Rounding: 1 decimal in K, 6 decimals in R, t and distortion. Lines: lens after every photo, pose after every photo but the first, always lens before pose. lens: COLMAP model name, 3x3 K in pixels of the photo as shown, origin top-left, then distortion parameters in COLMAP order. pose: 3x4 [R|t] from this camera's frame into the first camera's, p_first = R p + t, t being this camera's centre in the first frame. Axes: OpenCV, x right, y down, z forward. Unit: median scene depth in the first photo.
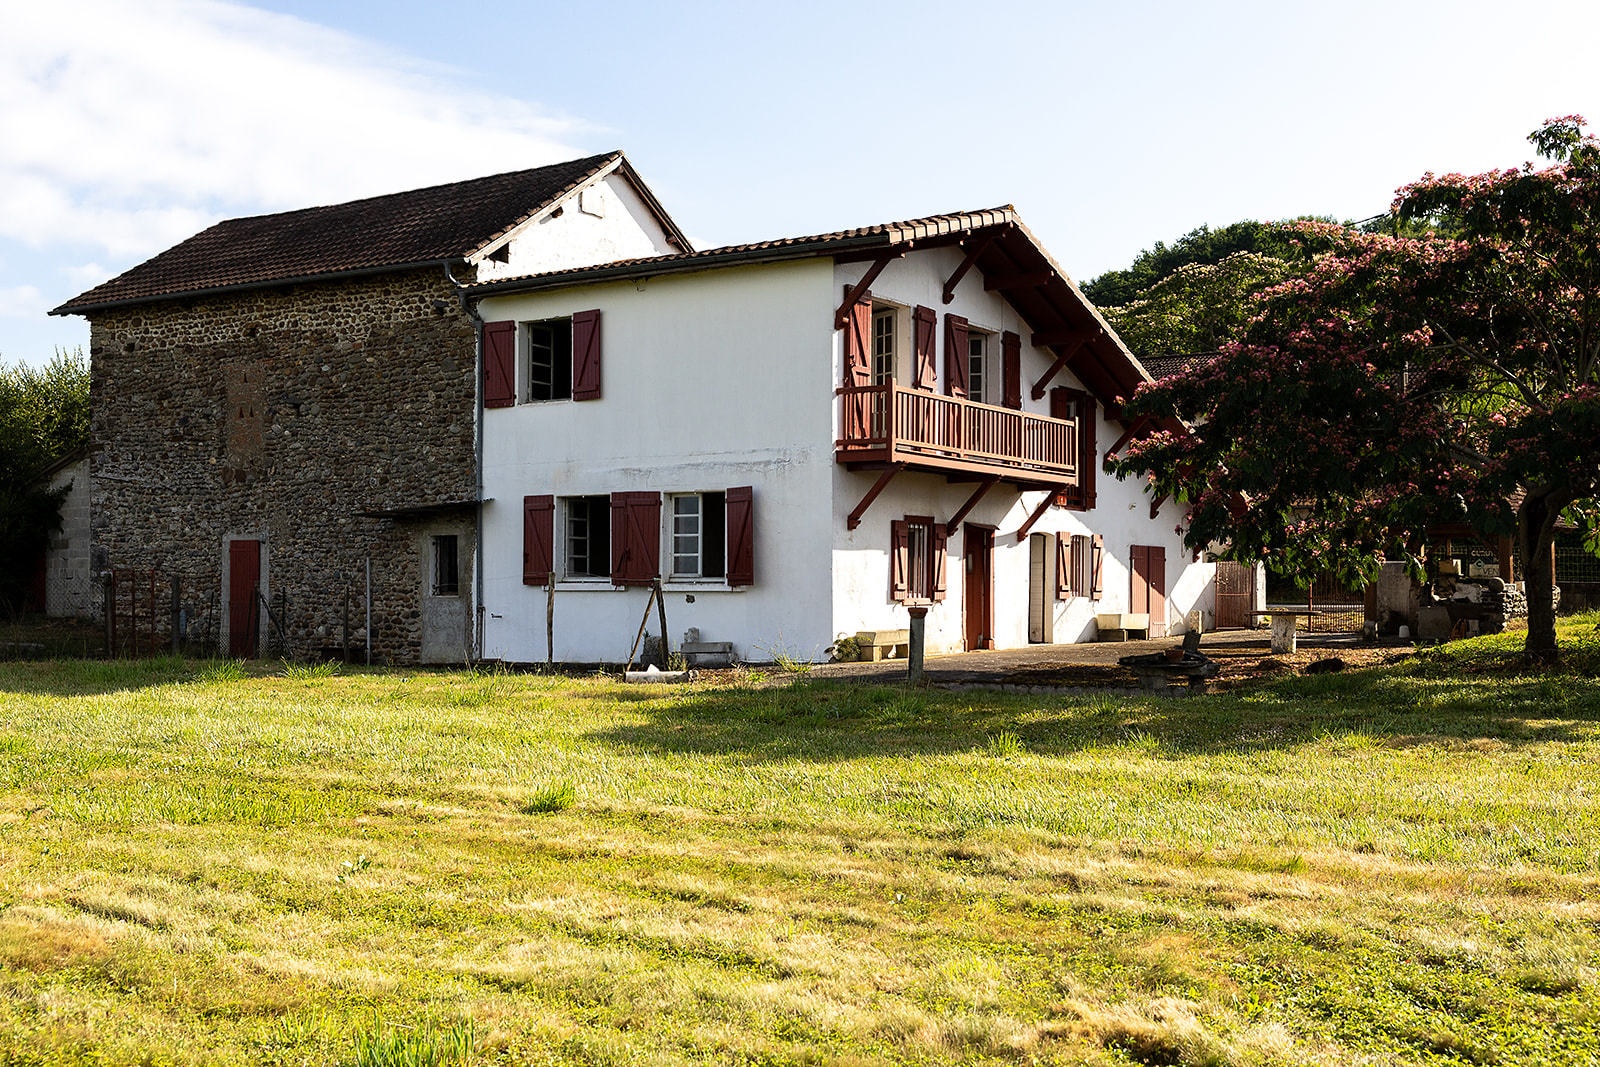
lens RADIAL K [[1769.6, 0, 800.0], [0, 1769.6, 533.5], [0, 0, 1]] dist [0.000471, -0.003881]
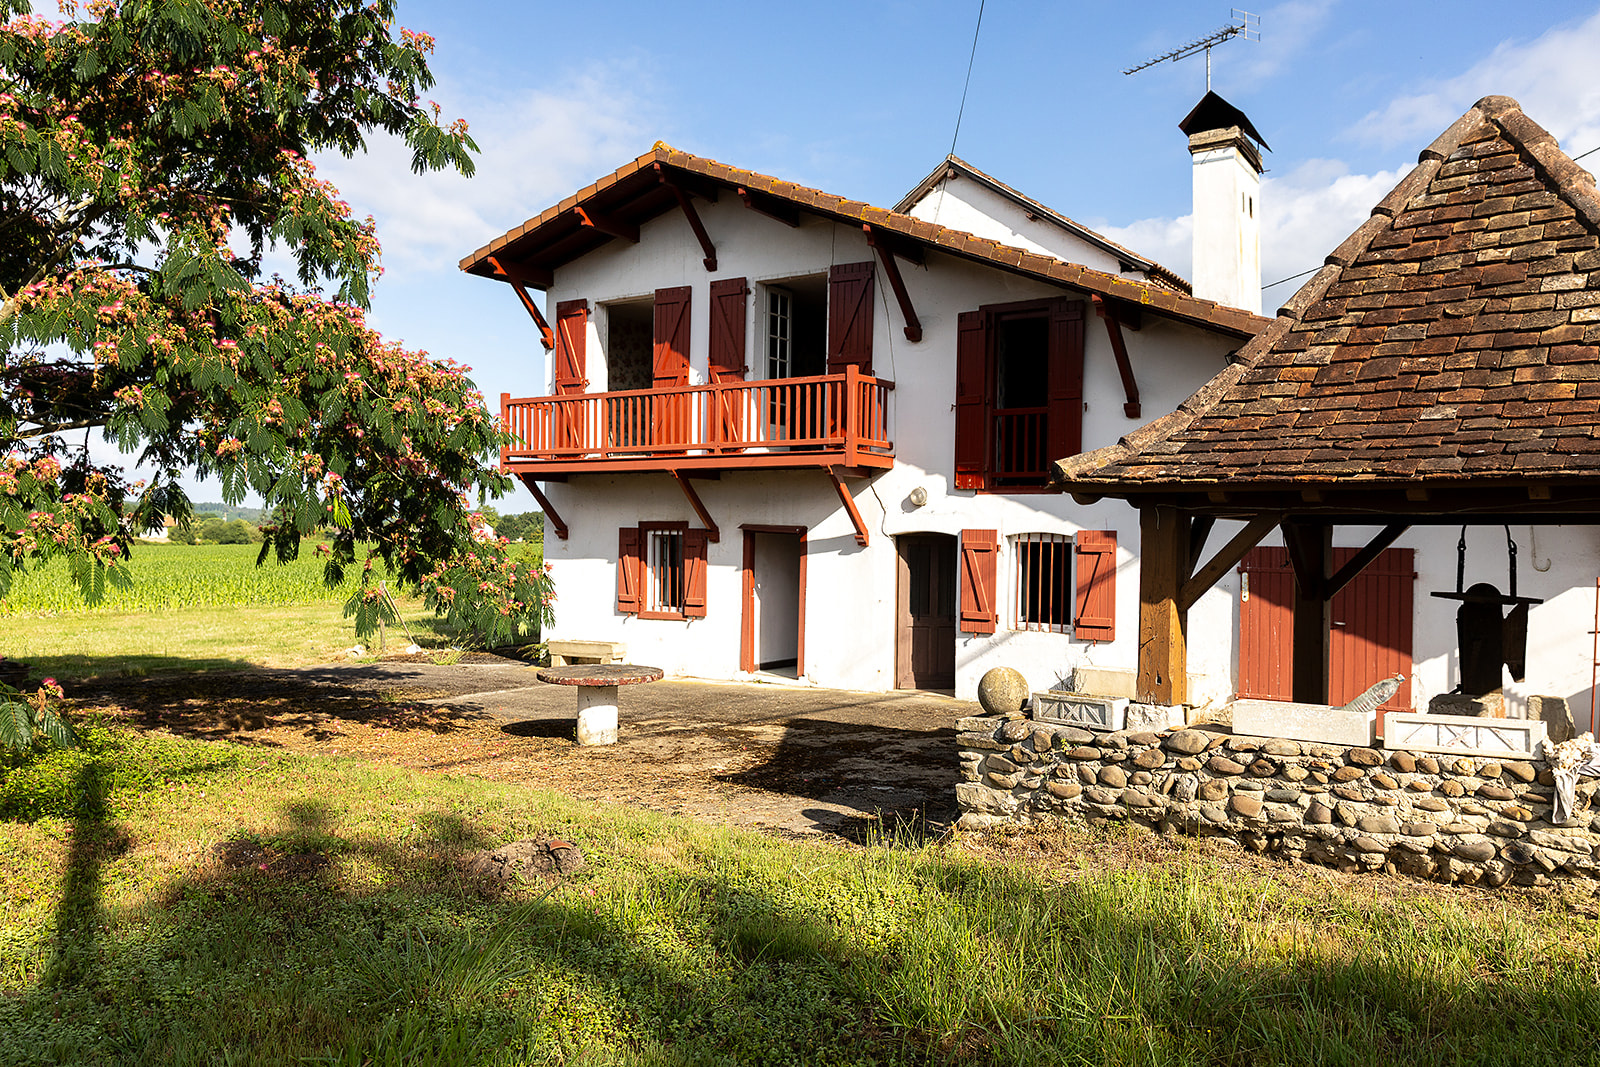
lens RADIAL K [[1190.5, 0, 800.0], [0, 1190.5, 533.5], [0, 0, 1]] dist [0.007083, -0.006642]
pose [[-0.007372, -0.005697, -0.999957, 0.660156], [0.024258, 0.999688, -0.005875, 0.001619], [0.999679, -0.024300, -0.007231, 1.046326]]
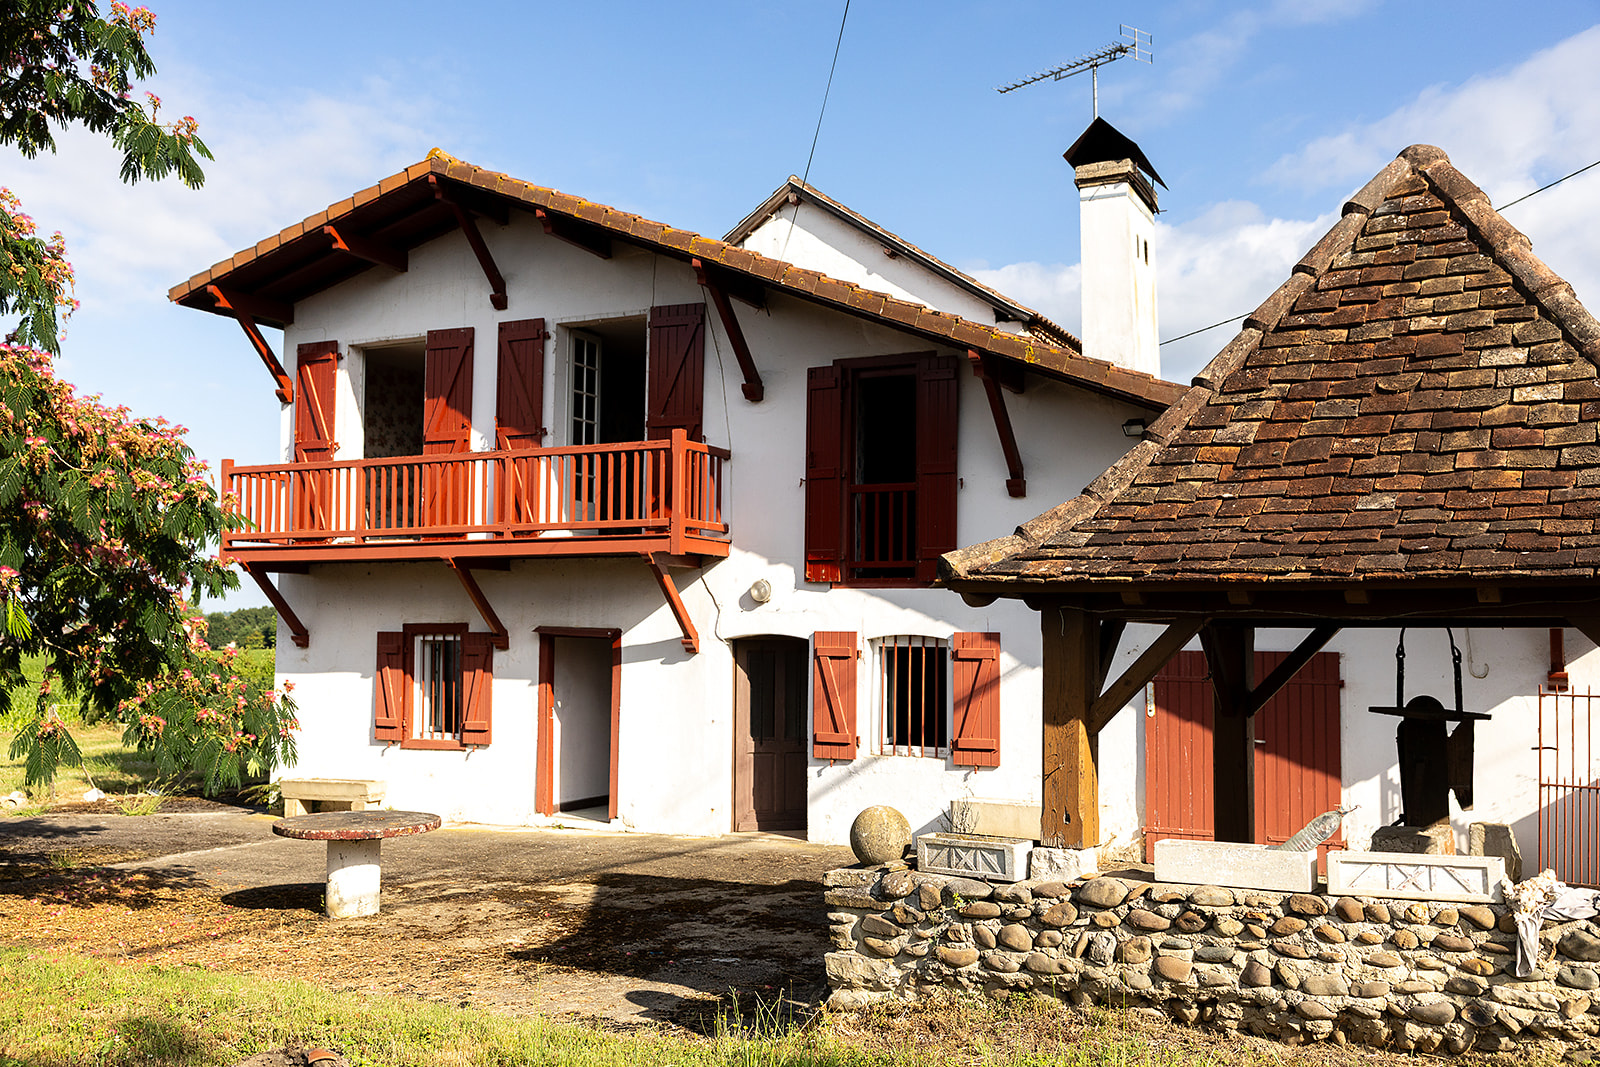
lens RADIAL K [[1481.9, 0, 806.1], [0, 1481.9, 542.4], [0, 0, 1]] dist [0.009059, -0.005758]
pose [[0.130930, -0.066276, -0.989174, 0.662433], [0.031692, 0.997533, -0.062641, -0.000216], [0.990885, -0.023147, 0.132707, 1.041502]]
